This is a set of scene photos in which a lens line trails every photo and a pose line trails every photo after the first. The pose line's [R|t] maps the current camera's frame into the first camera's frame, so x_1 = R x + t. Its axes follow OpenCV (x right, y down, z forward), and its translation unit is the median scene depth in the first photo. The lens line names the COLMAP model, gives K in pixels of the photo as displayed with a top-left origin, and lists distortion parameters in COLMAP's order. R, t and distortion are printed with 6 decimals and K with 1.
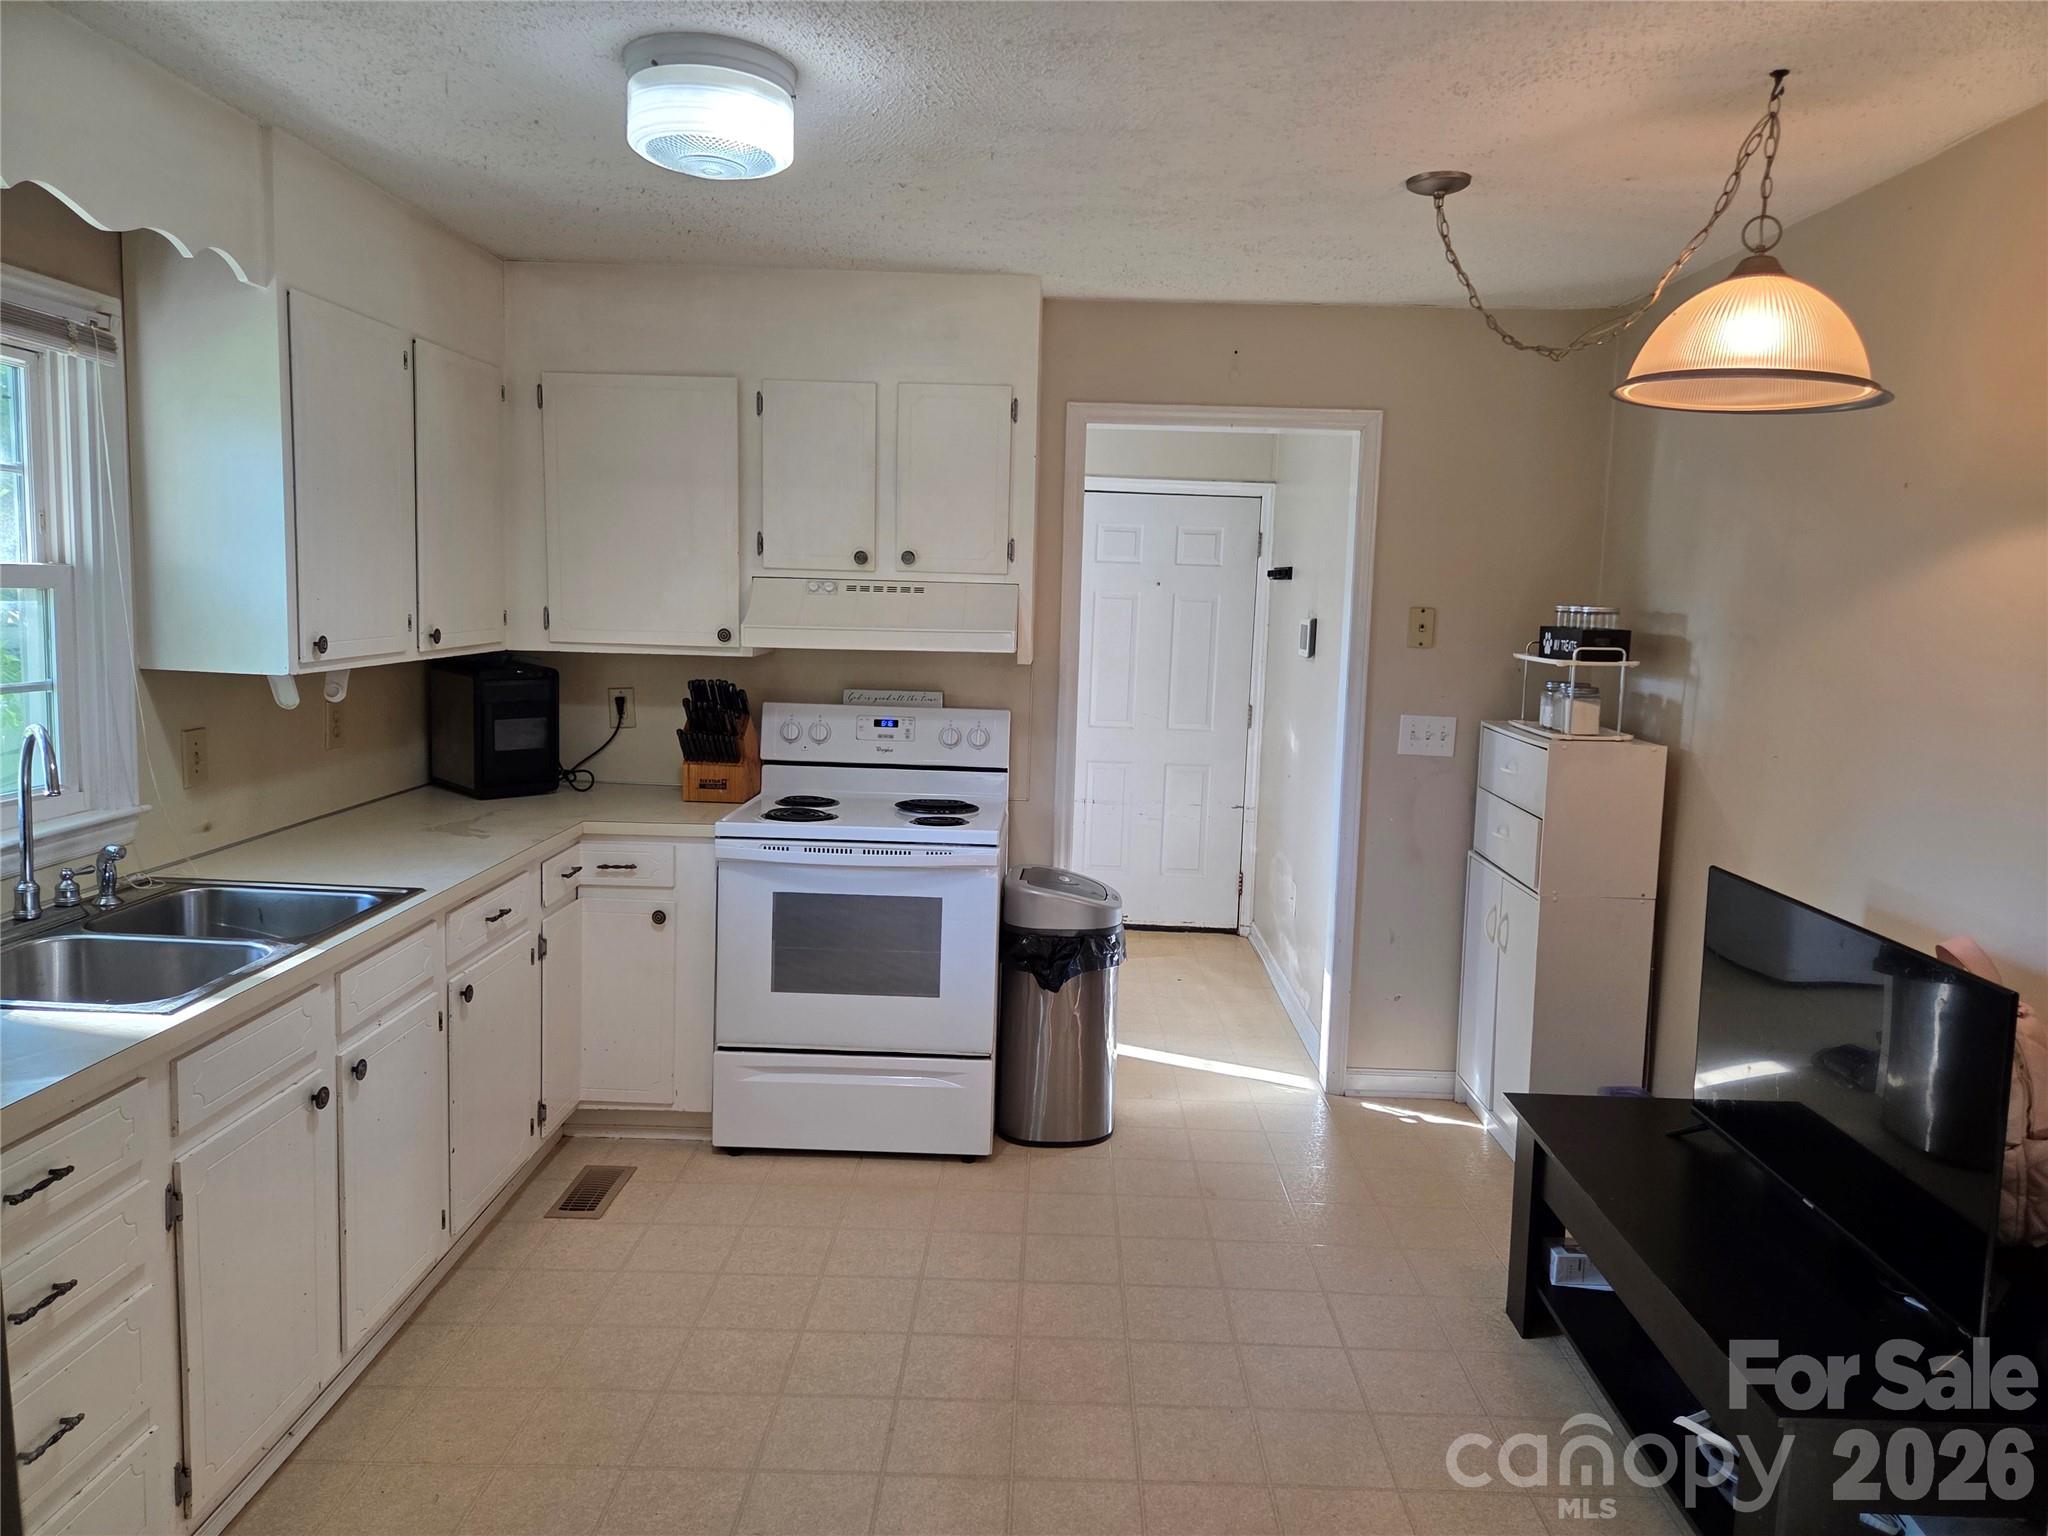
lens RADIAL K [[1369.6, 0, 1027.3], [0, 1369.6, 767.6], [0, 0, 1]] dist [0.064114, -0.057849]
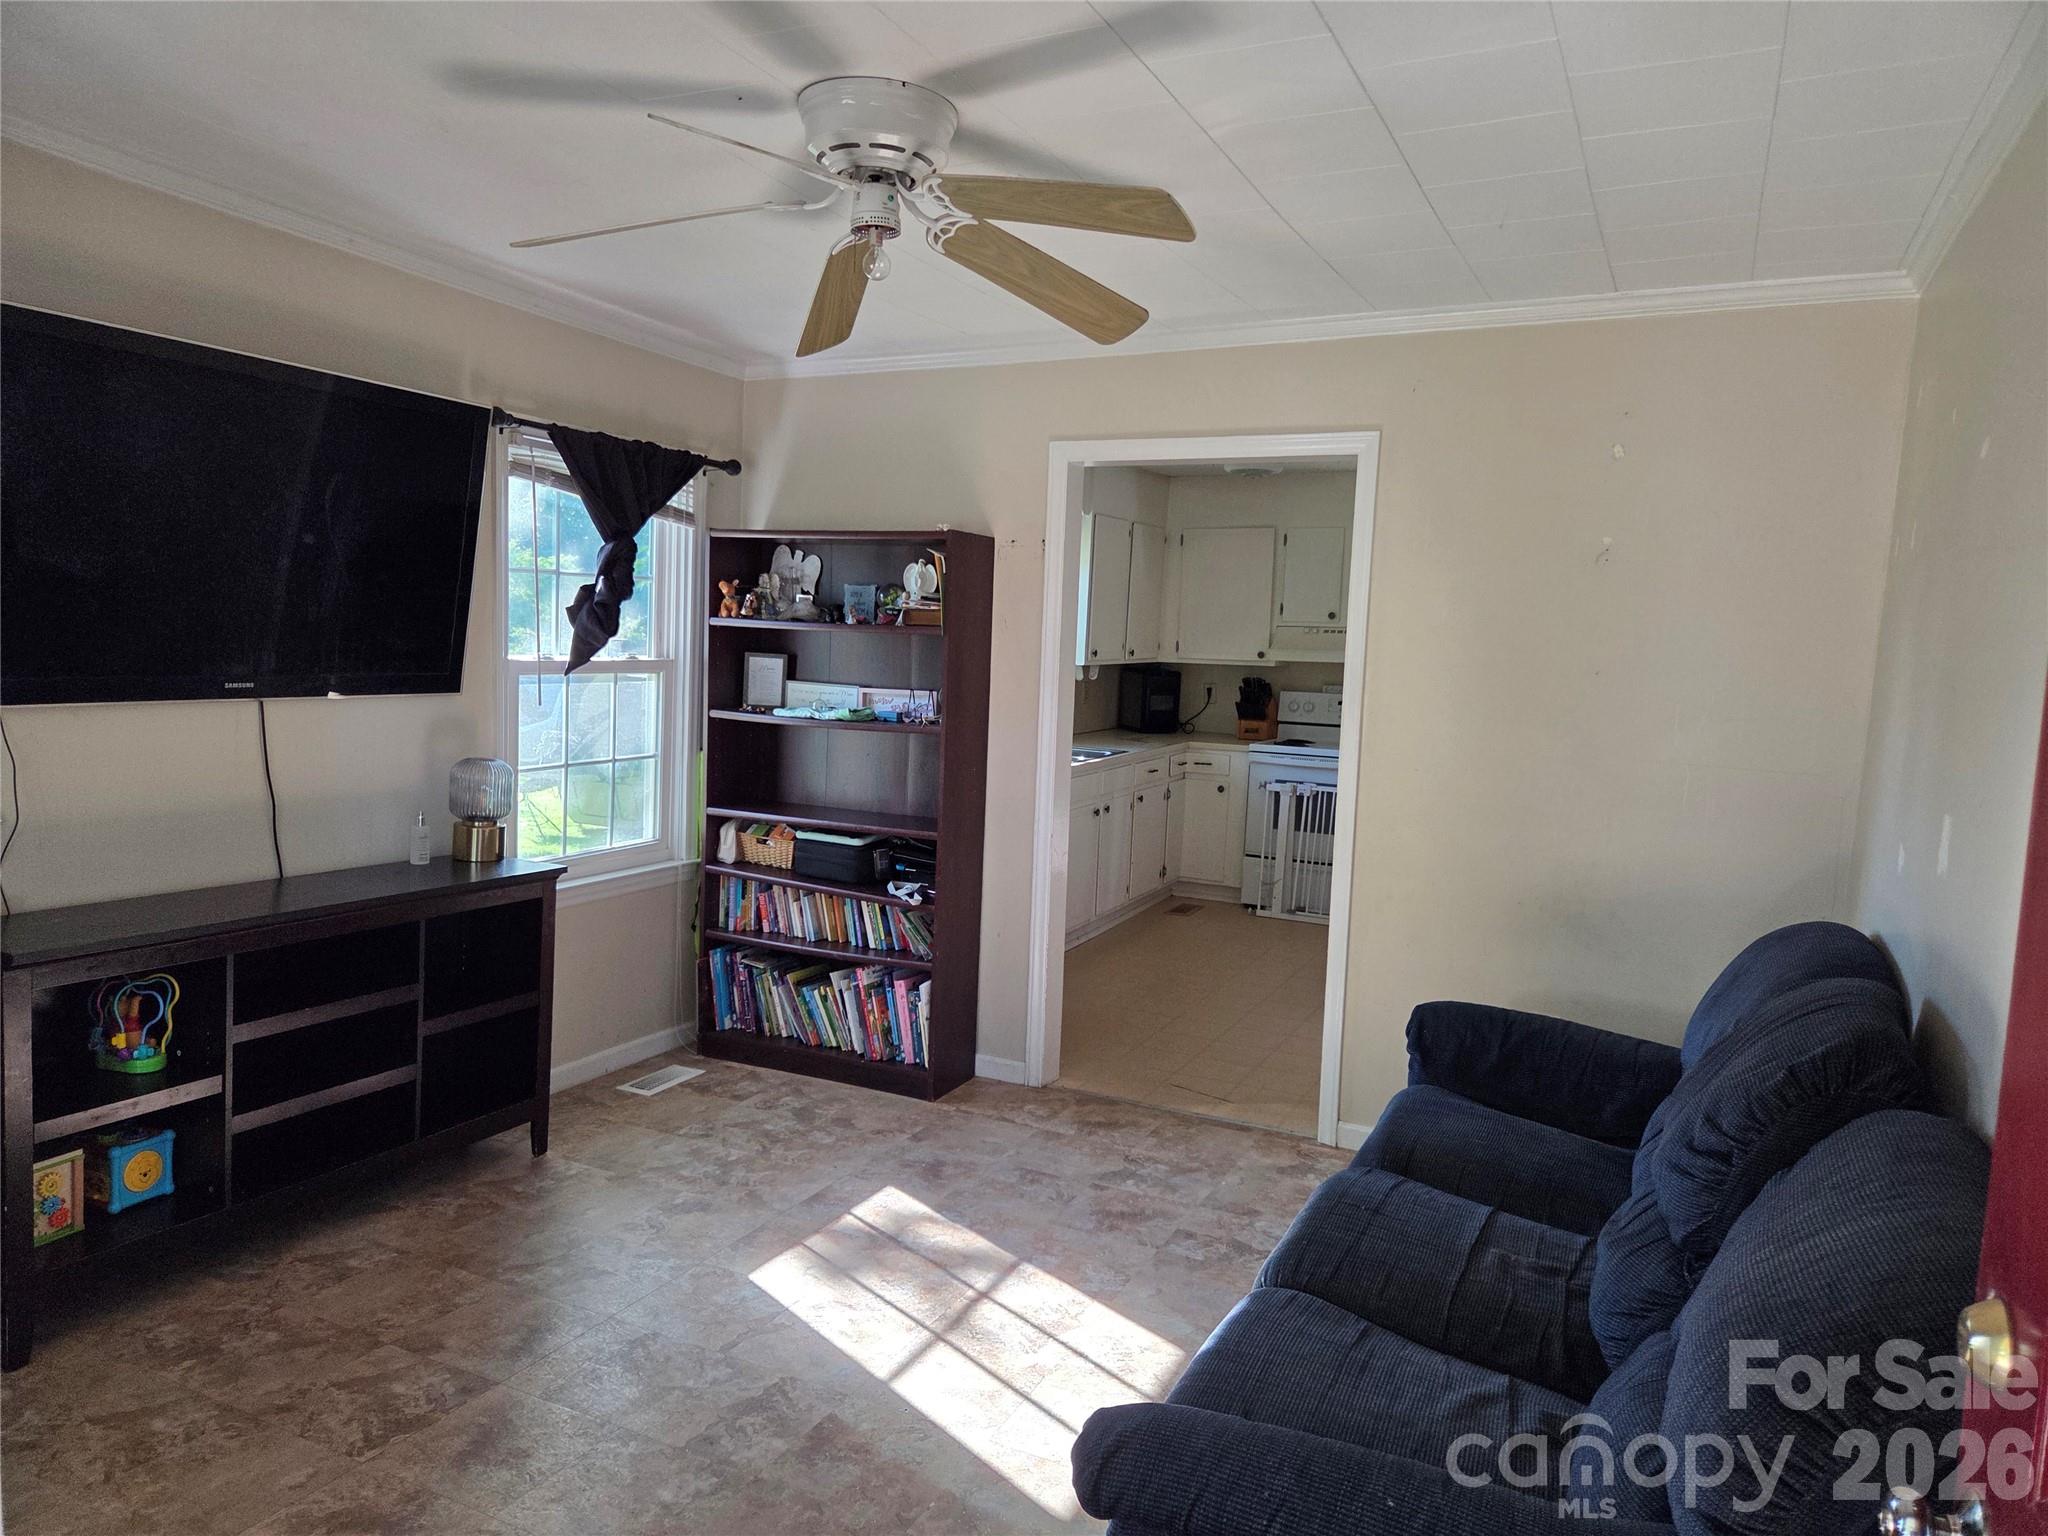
lens RADIAL K [[1419.0, 0, 1024.0], [0, 1419.0, 768.0], [0, 0, 1]] dist [0.151018, 0.000270]
pose [[0.913719, 0.041765, -0.404195, 0.320107], [-0.059066, 0.997790, -0.030423, 0.156214], [0.402031, 0.051673, 0.914167, -1.060128]]
